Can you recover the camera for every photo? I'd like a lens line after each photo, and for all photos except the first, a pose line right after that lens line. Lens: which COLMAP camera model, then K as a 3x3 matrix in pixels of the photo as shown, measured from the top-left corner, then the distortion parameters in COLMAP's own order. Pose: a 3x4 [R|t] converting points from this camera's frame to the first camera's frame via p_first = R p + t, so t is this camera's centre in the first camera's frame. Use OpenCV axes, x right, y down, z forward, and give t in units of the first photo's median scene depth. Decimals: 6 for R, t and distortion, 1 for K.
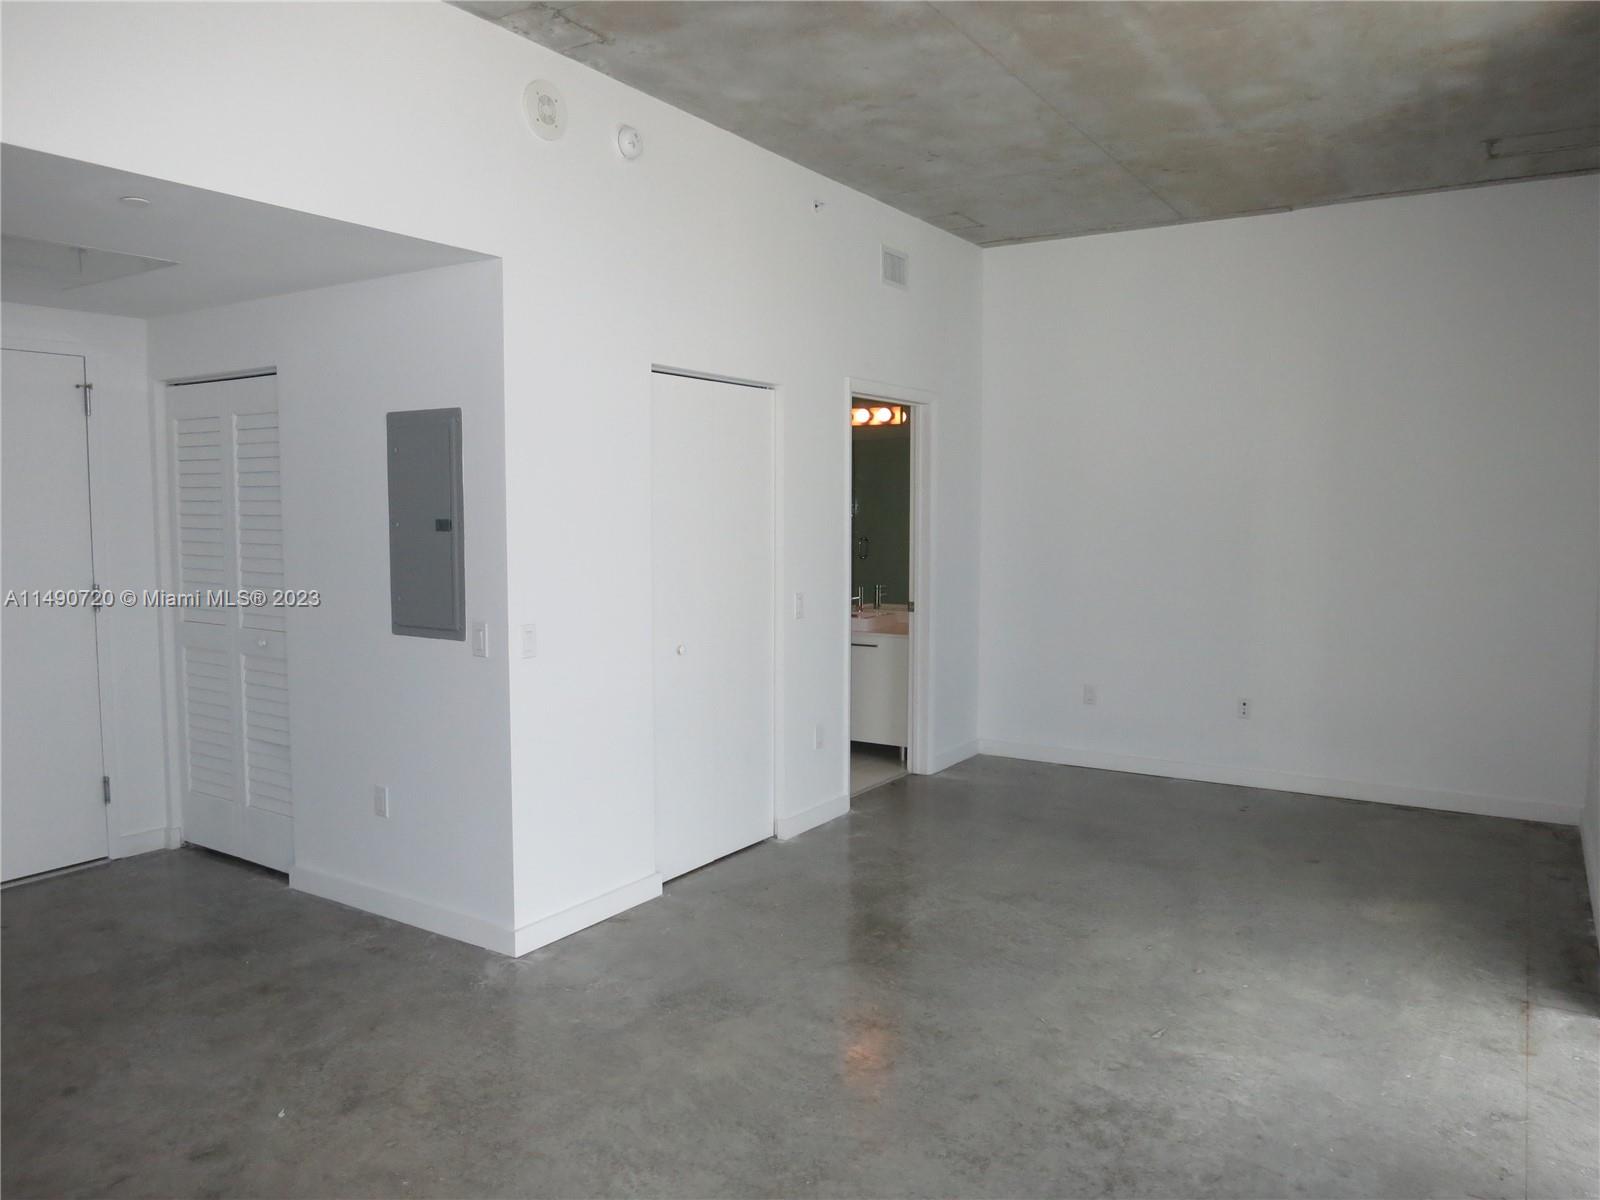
lens RADIAL K [[1162.1, 0, 800.0], [0, 1162.1, 600.0], [0, 0, 1]] dist [-0.045918, 0.009508]
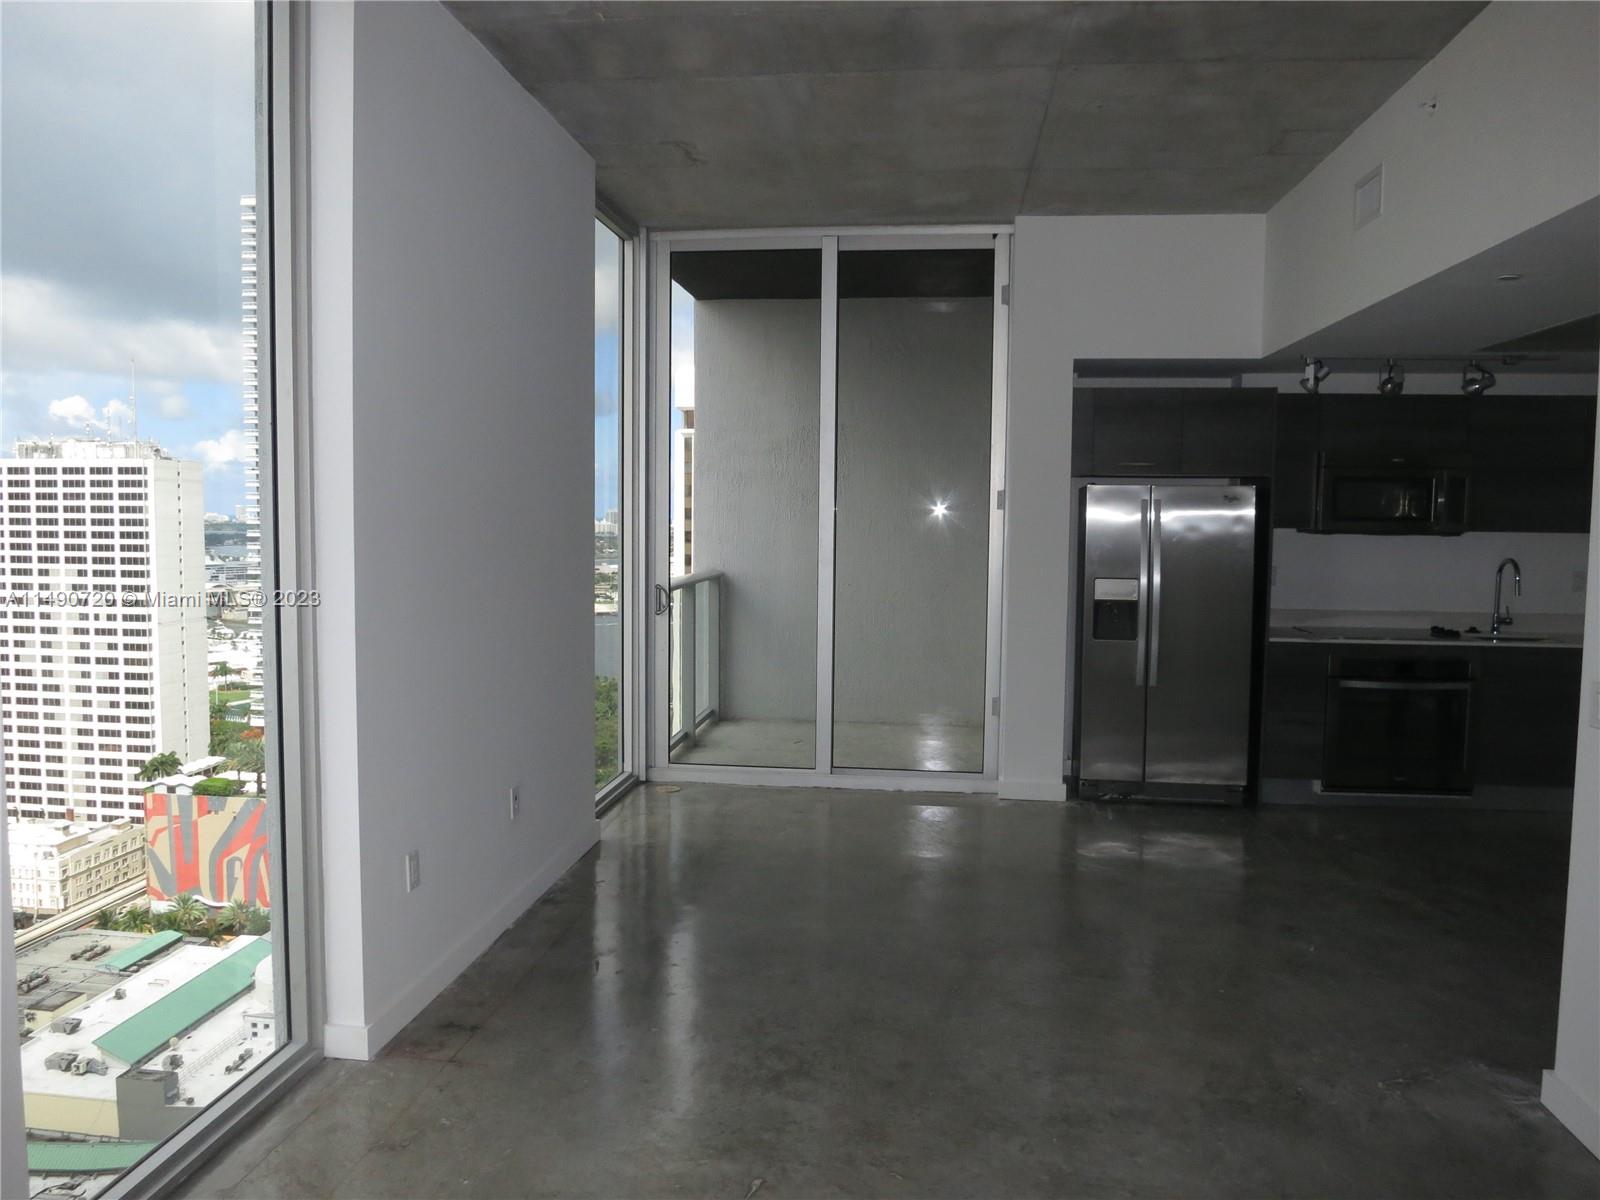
lens RADIAL K [[1162.1, 0, 800.0], [0, 1162.1, 600.0], [0, 0, 1]] dist [-0.045918, 0.009508]
pose [[-0.902108, 0.020926, -0.431002, 0.653428], [-0.045377, 0.988685, 0.142979, -0.136135], [0.429118, 0.148540, -0.890951, 1.759288]]
